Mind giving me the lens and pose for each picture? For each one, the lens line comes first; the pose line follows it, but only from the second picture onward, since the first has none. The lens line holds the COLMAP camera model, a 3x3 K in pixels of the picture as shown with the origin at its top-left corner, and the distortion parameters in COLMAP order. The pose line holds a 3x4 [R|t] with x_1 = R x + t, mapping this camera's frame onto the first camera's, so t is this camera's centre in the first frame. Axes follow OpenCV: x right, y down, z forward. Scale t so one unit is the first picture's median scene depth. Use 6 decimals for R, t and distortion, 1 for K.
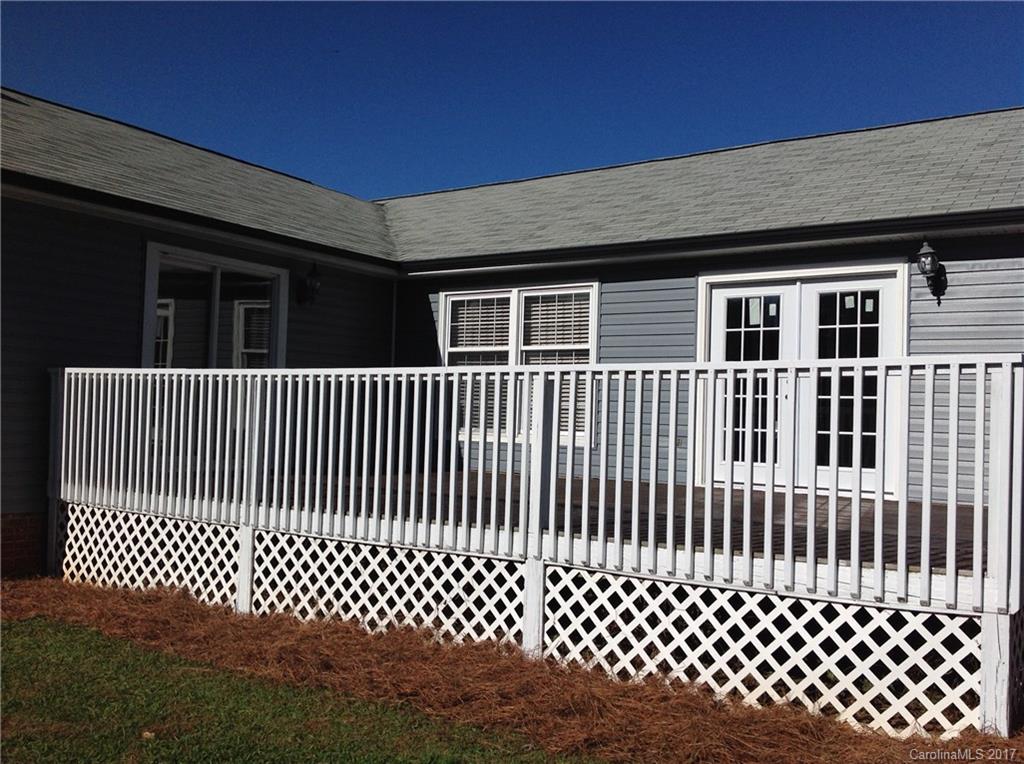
lens RADIAL K [[970.5, 0, 512.5], [0, 970.5, 377.8], [0, 0, 1]] dist [0.142285, -0.325455]
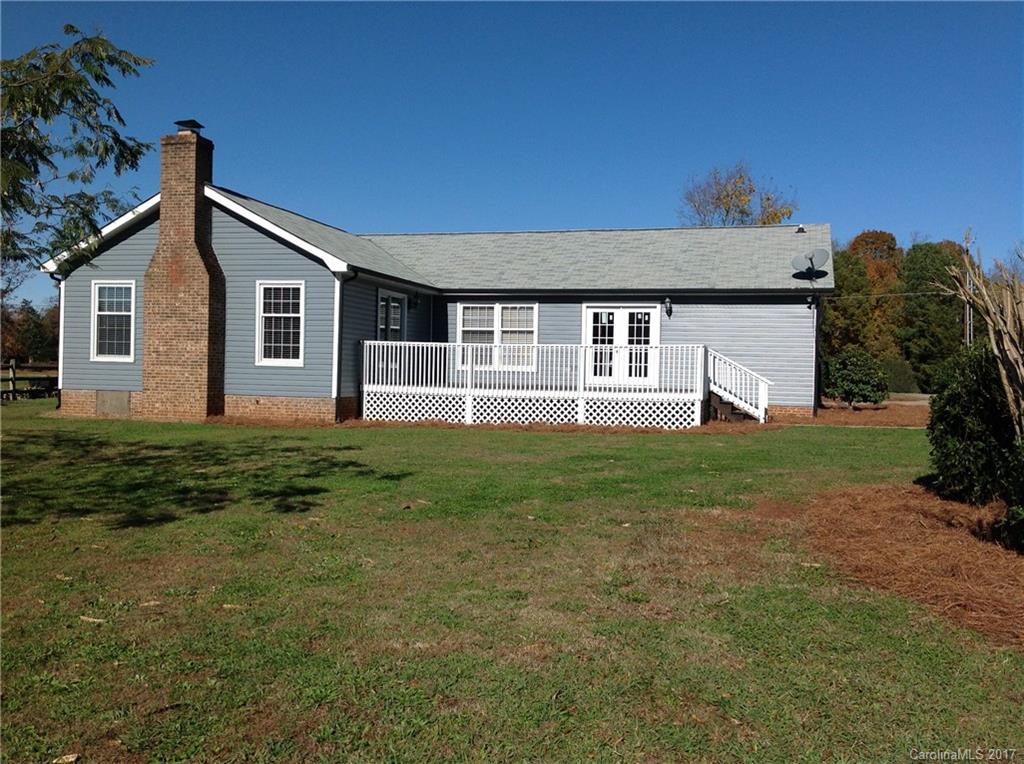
lens RADIAL K [[970.5, 0, 512.5], [0, 970.5, 377.8], [0, 0, 1]] dist [0.142285, -0.325455]
pose [[0.949102, -0.011009, 0.314778, -1.081252], [-0.008247, 0.998178, 0.059778, -0.084195], [-0.314862, -0.059331, 0.947281, -1.863573]]
